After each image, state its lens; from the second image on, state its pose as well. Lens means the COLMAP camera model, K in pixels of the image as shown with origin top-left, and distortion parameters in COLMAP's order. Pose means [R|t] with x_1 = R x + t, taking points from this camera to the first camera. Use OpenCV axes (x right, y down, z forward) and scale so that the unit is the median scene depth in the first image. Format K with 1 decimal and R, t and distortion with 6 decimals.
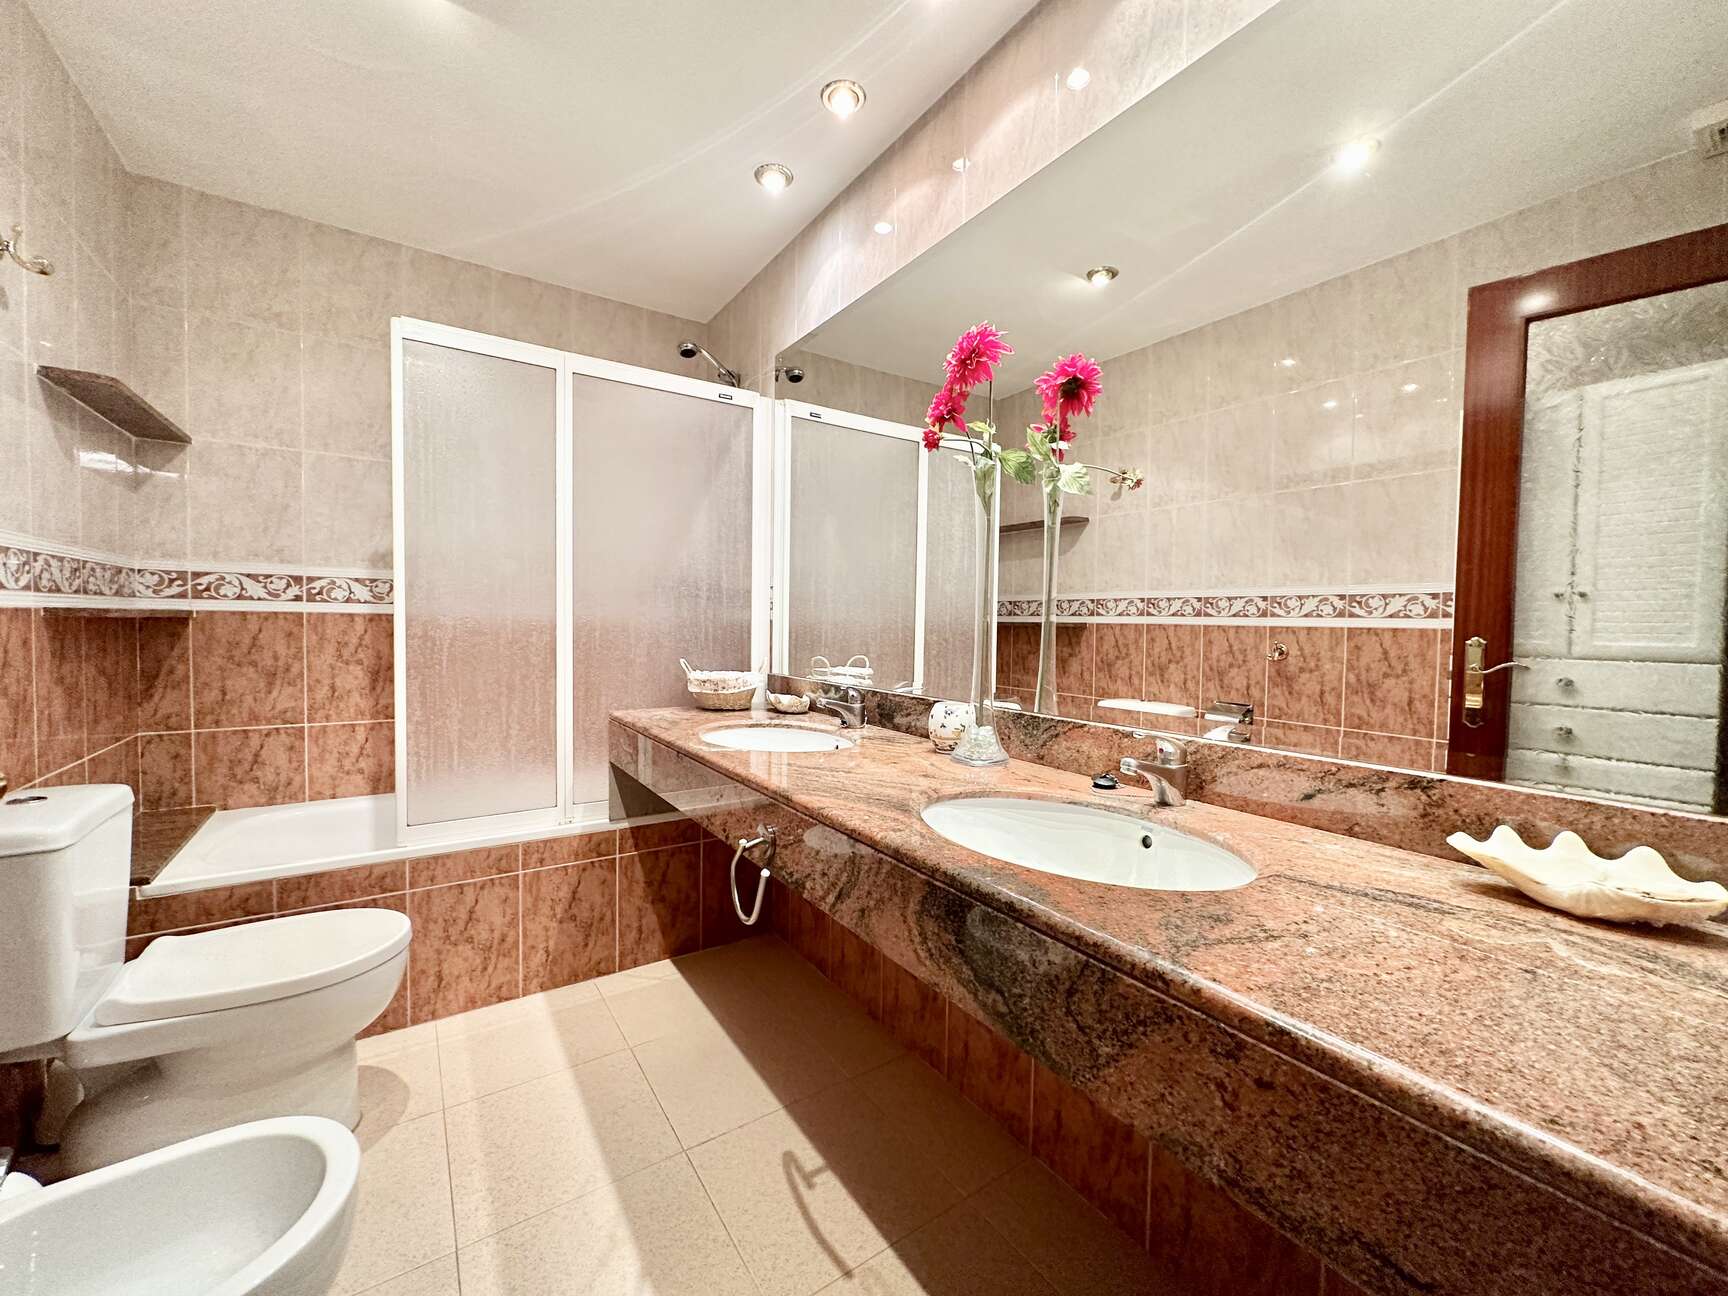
lens RADIAL K [[686.7, 0, 864.0], [0, 686.7, 648.0], [0, 0, 1]] dist [-0.003432, 0.000376]
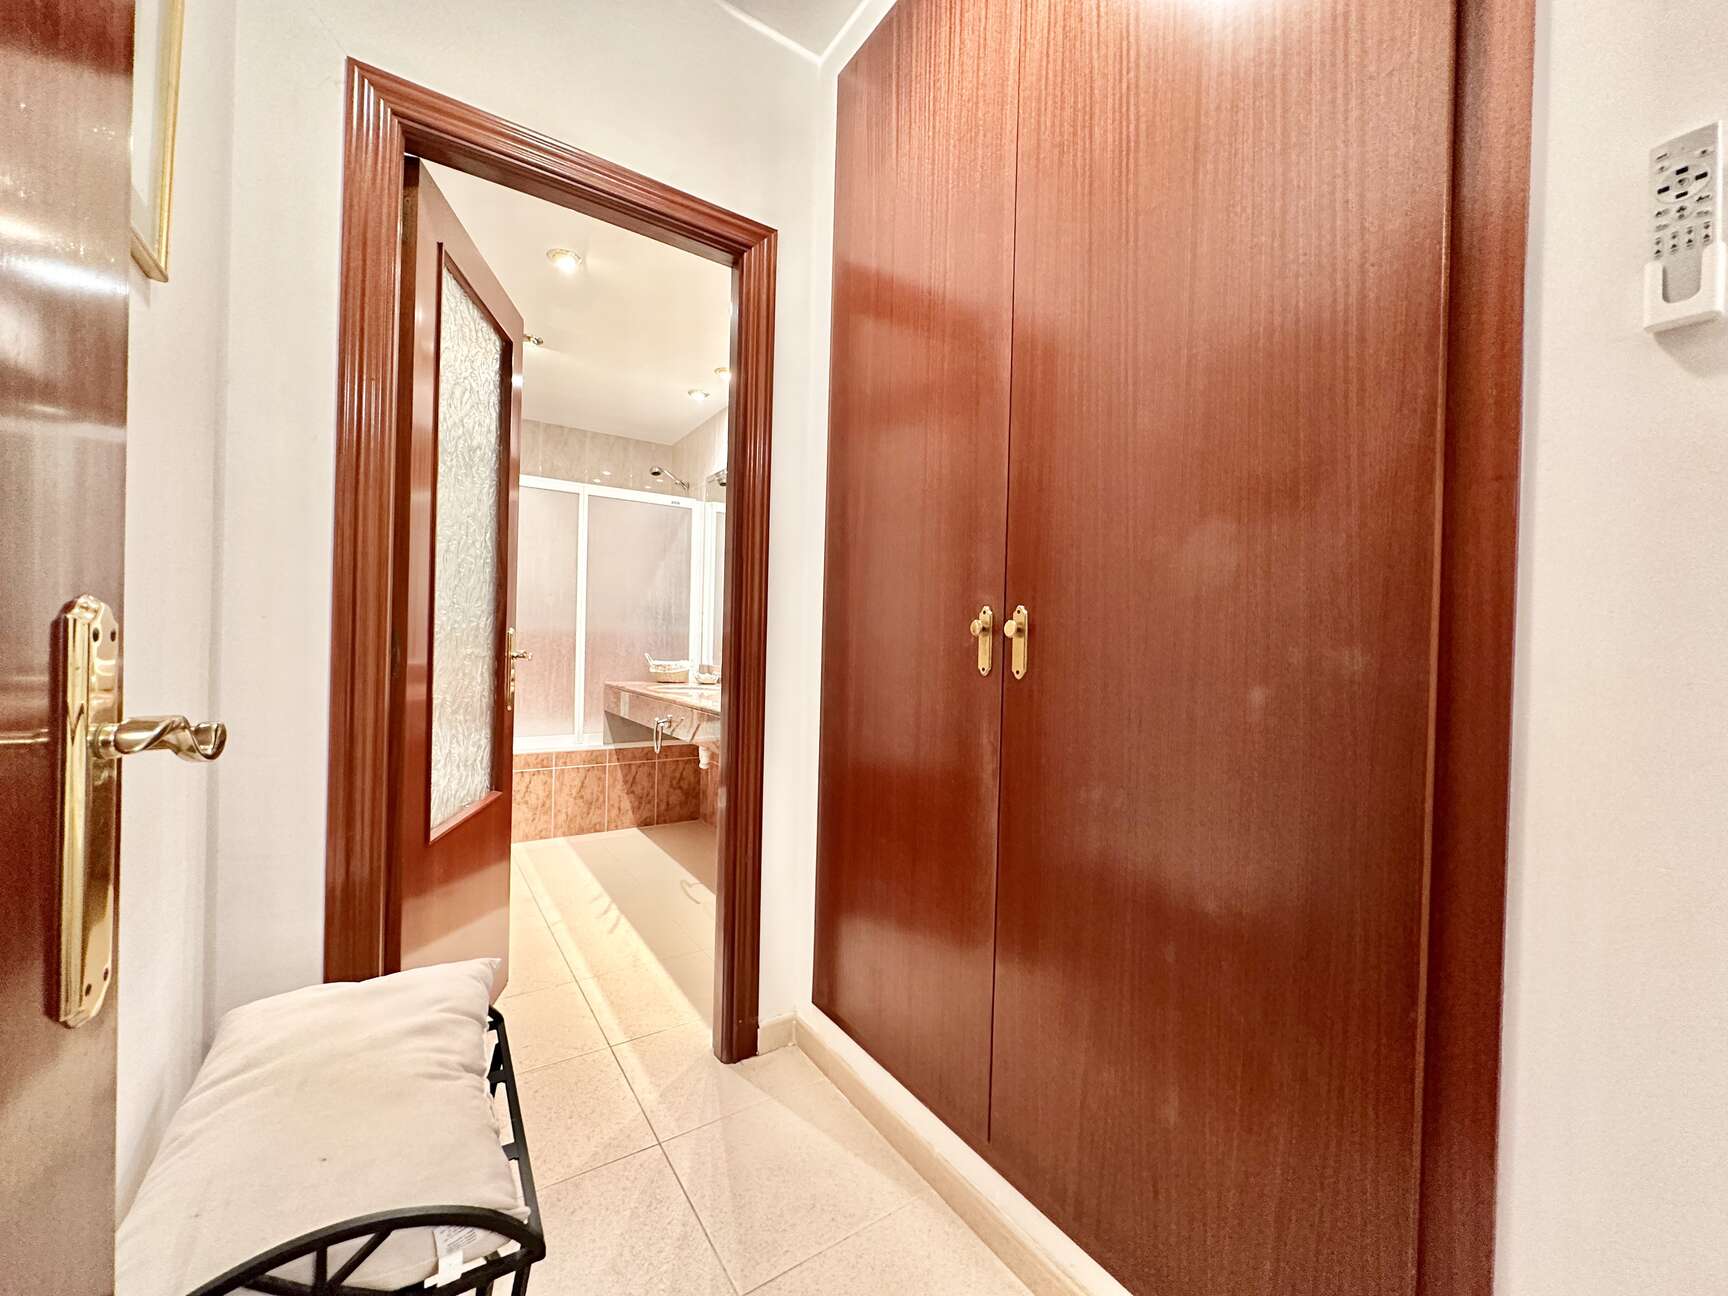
lens RADIAL K [[686.7, 0, 864.0], [0, 686.7, 648.0], [0, 0, 1]] dist [-0.003432, 0.000376]
pose [[0.999941, 0.010838, -0.000297, 0.297813], [-0.010842, 0.999597, -0.026242, 0.043280], [0.000012, 0.026243, 0.999656, -0.772302]]
